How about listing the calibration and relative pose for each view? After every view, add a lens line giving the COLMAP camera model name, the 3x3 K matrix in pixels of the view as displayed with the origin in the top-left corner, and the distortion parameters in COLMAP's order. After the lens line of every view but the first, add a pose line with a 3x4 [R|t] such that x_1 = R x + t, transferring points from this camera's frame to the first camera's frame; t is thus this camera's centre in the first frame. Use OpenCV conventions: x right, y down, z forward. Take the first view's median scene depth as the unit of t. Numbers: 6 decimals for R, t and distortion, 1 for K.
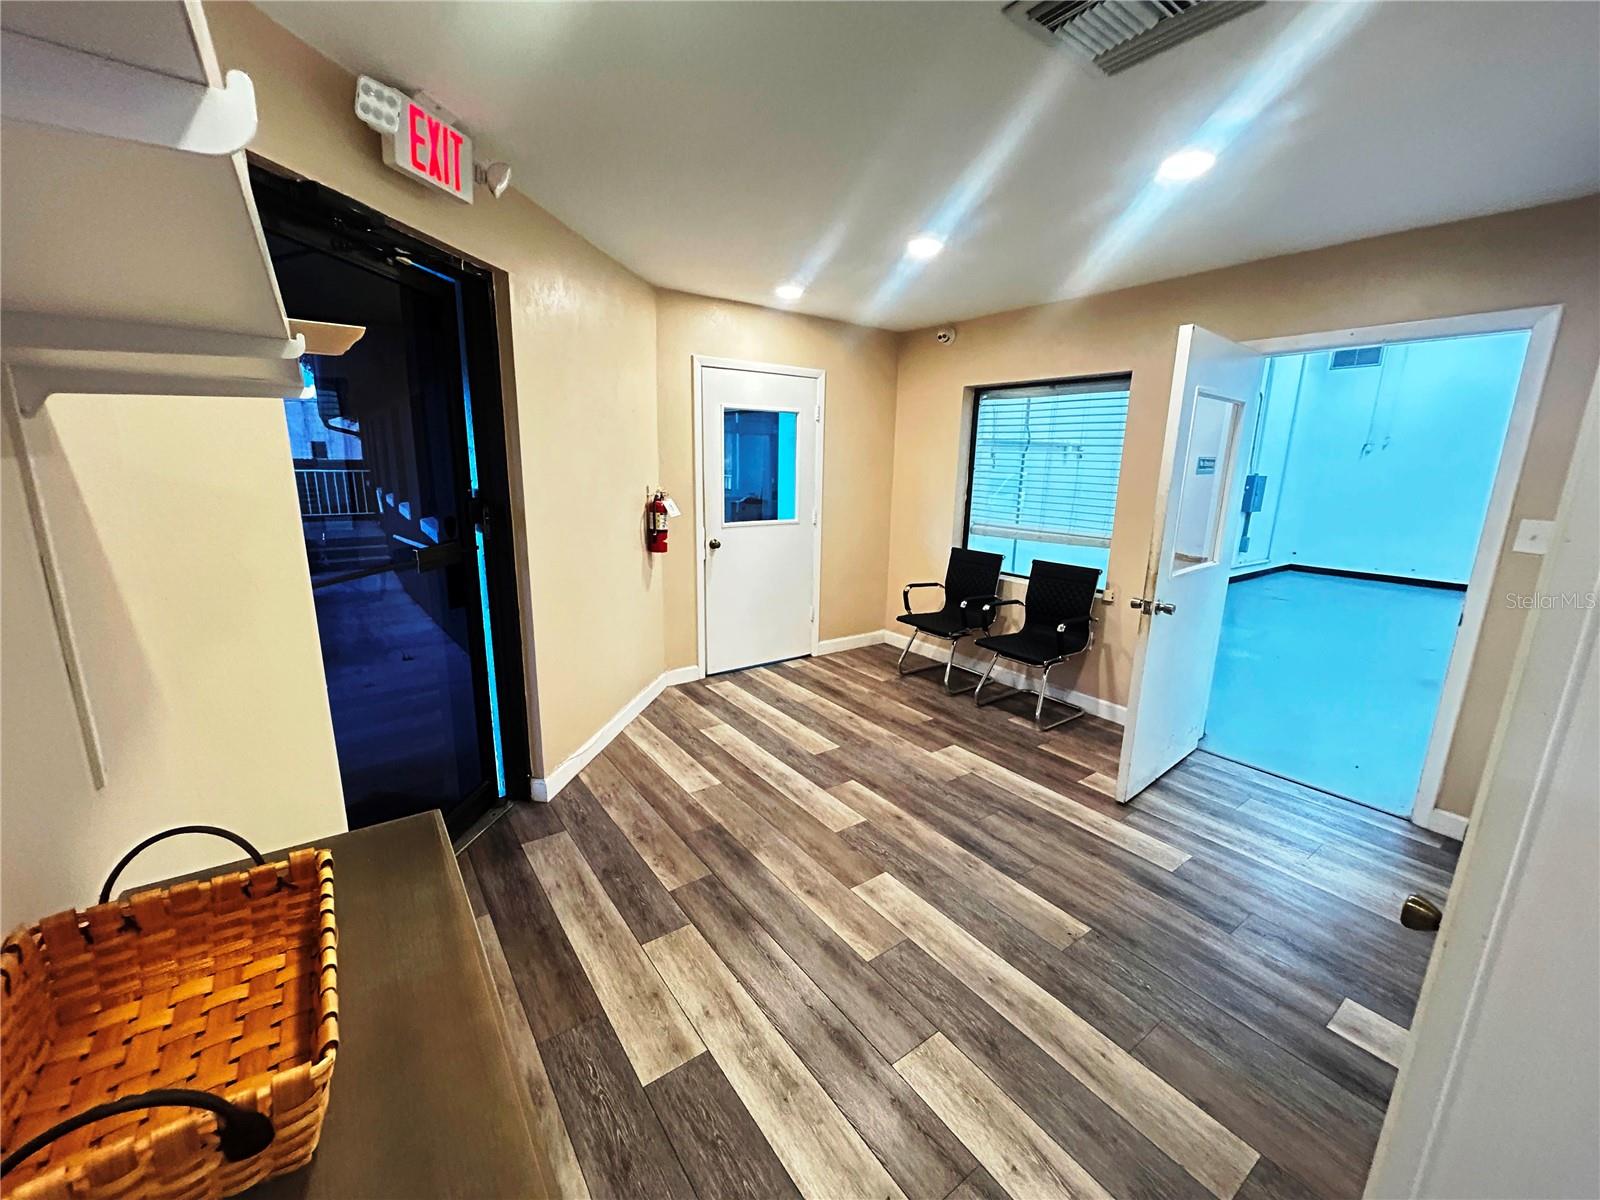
lens RADIAL K [[641.7, 0, 800.8], [0, 641.7, 597.3], [0, 0, 1]] dist [-0.001240, 0.001846]
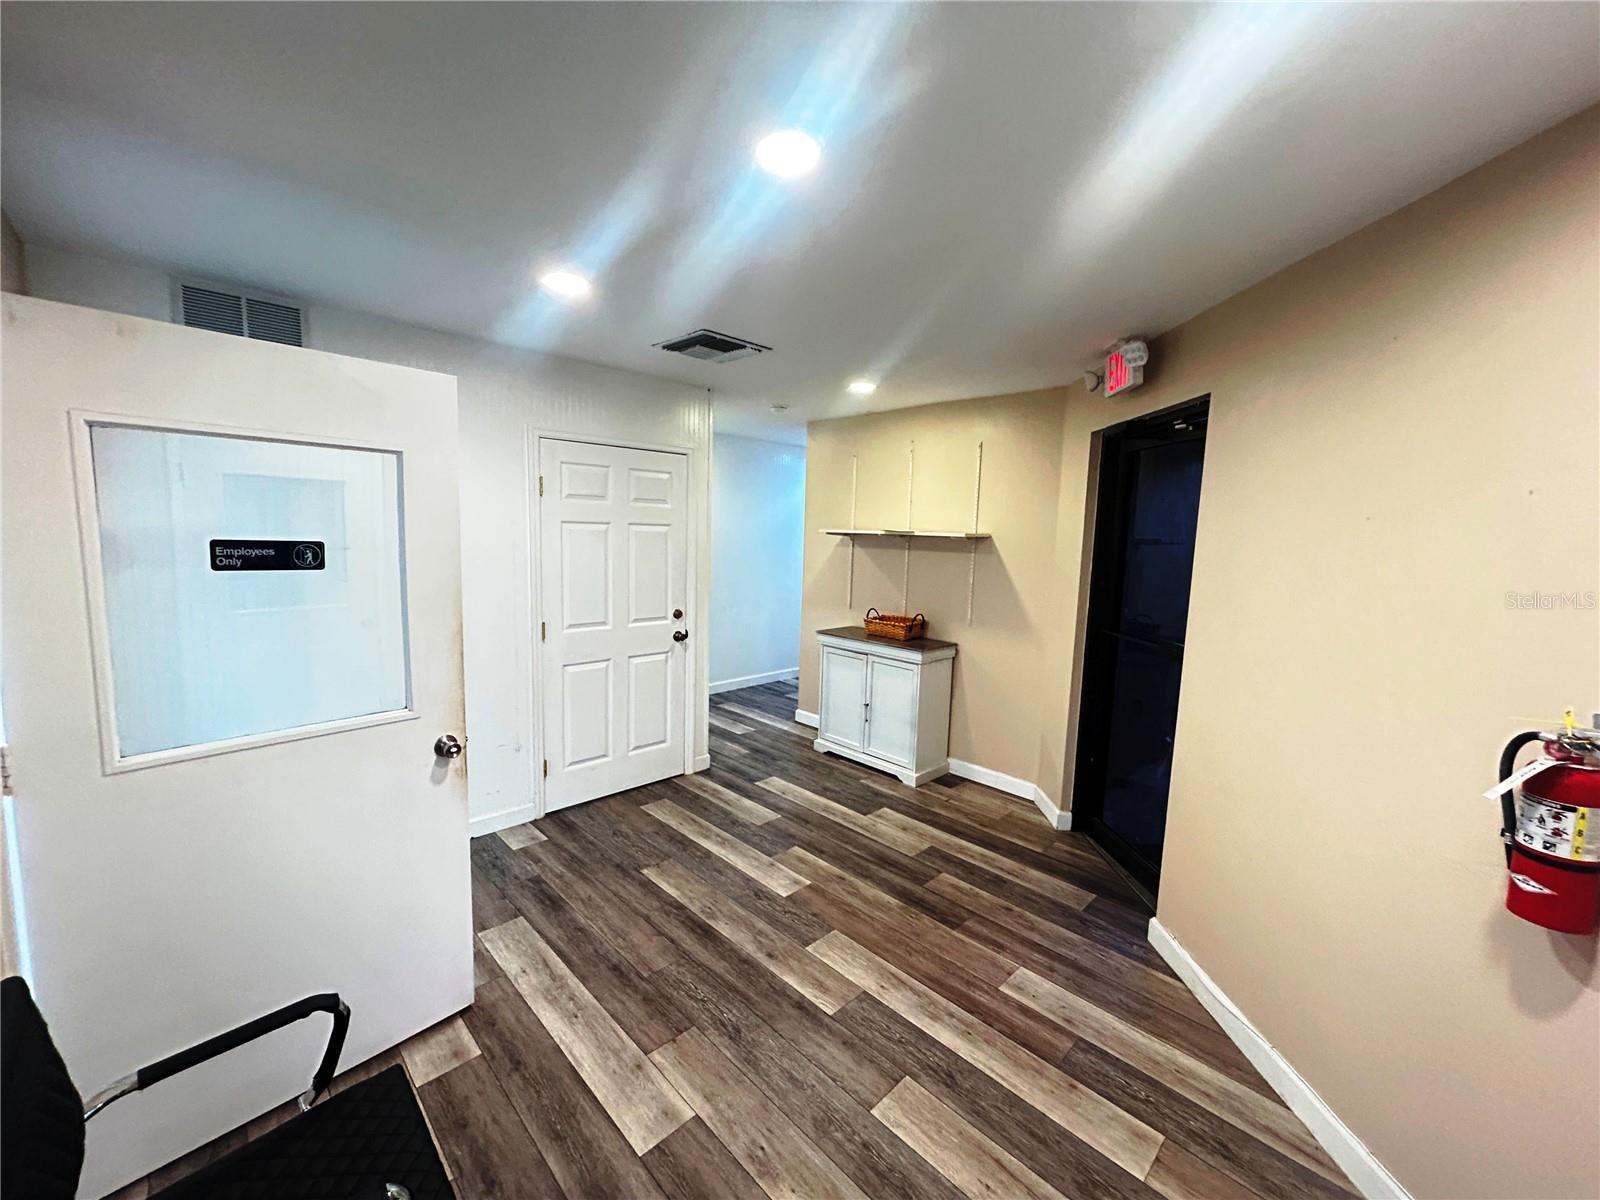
lens RADIAL K [[641.7, 0, 799.2], [0, 641.7, 602.6], [0, 0, 1]] dist [-0.001240, 0.001846]
pose [[-0.987661, -0.033617, -0.152954, 0.289079], [-0.081568, 0.944174, 0.319190, -0.437403], [0.133685, 0.327728, -0.935266, 1.828086]]
